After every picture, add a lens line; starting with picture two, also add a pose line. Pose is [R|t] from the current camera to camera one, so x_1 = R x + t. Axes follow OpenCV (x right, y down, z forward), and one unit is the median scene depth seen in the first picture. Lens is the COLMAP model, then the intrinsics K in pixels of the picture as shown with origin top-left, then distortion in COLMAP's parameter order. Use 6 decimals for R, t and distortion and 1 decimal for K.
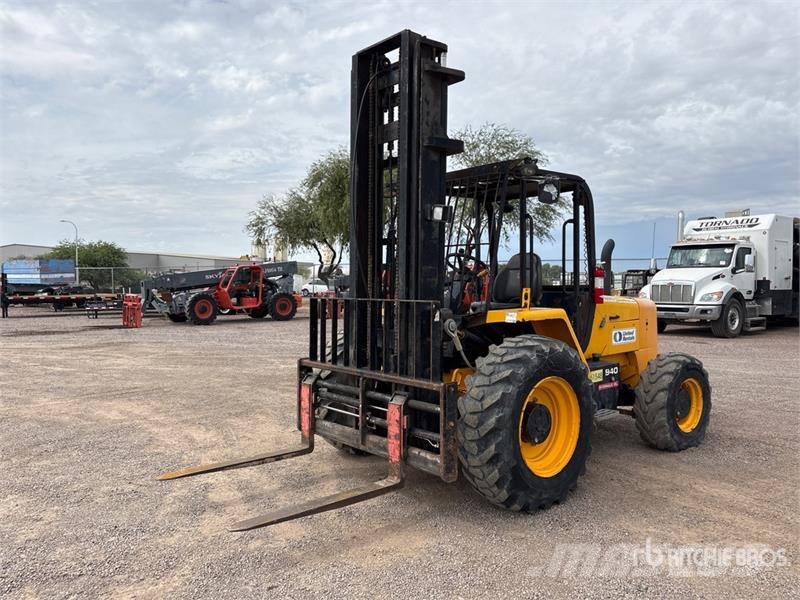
lens RADIAL K [[594.2, 0, 400.0], [0, 594.2, 300.0], [0, 0, 1]] dist [0.004377, -0.006915]
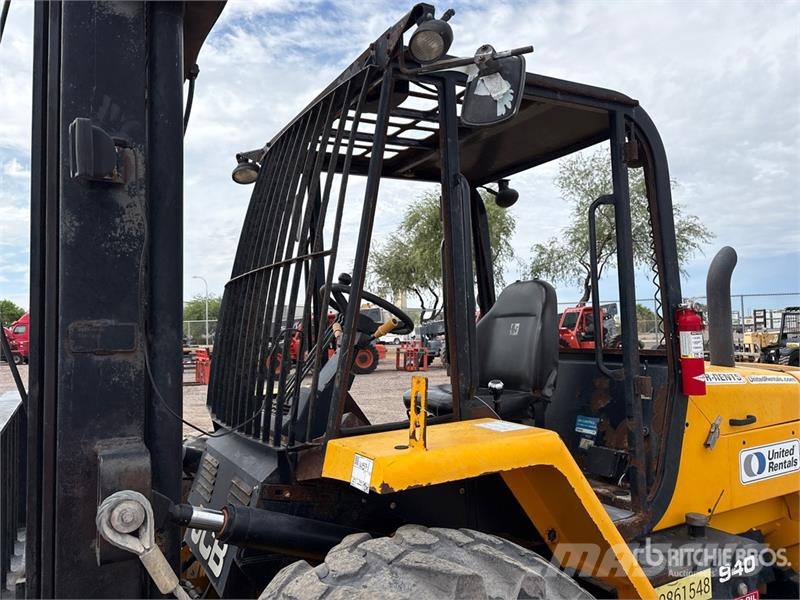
lens RADIAL K [[591.7, 0, 400.0], [0, 591.7, 300.0], [0, 0, 1]] dist [0.061133, -0.067351]
pose [[0.977378, -0.033213, -0.208877, 0.187560], [0.017327, 0.996847, -0.077430, -0.025794], [0.210790, 0.072059, 0.974872, 0.457664]]
